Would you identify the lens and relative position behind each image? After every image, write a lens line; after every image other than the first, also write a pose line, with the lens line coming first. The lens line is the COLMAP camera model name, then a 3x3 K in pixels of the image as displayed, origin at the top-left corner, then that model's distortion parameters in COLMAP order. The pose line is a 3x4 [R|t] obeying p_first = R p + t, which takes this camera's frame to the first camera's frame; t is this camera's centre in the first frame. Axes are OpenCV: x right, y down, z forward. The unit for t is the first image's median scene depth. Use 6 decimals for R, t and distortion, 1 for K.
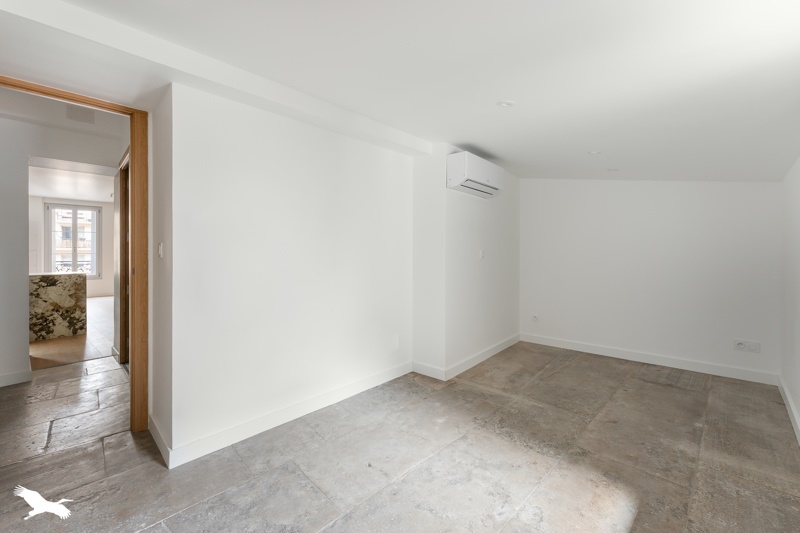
lens RADIAL K [[321.4, 0, 395.1], [0, 321.4, 248.1], [0, 0, 1]] dist [-0.000752, -0.000092]
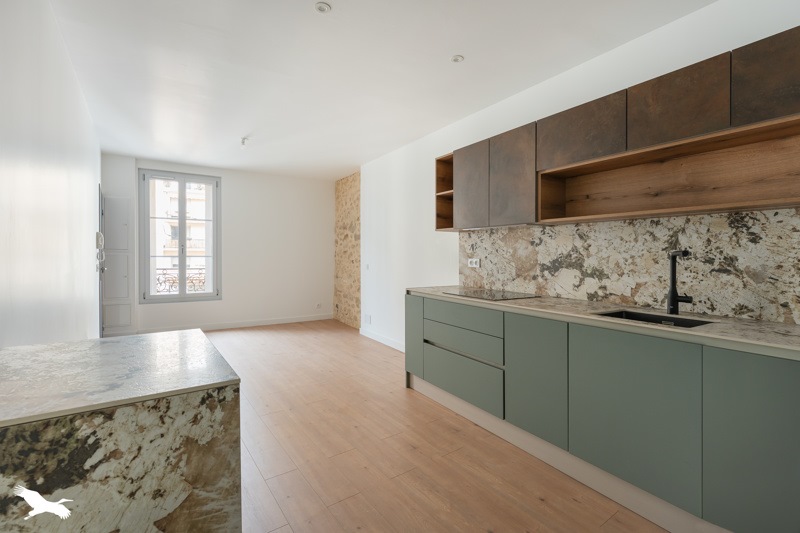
lens RADIAL K [[370.3, 0, 412.2], [0, 370.3, 251.9], [0, 0, 1]] dist [-0.000243, -0.000094]
pose [[0.974206, 0.004730, -0.225612, -0.438458], [-0.003548, 0.999978, 0.005646, 0.003385], [0.225634, -0.004700, 0.974201, 0.438072]]
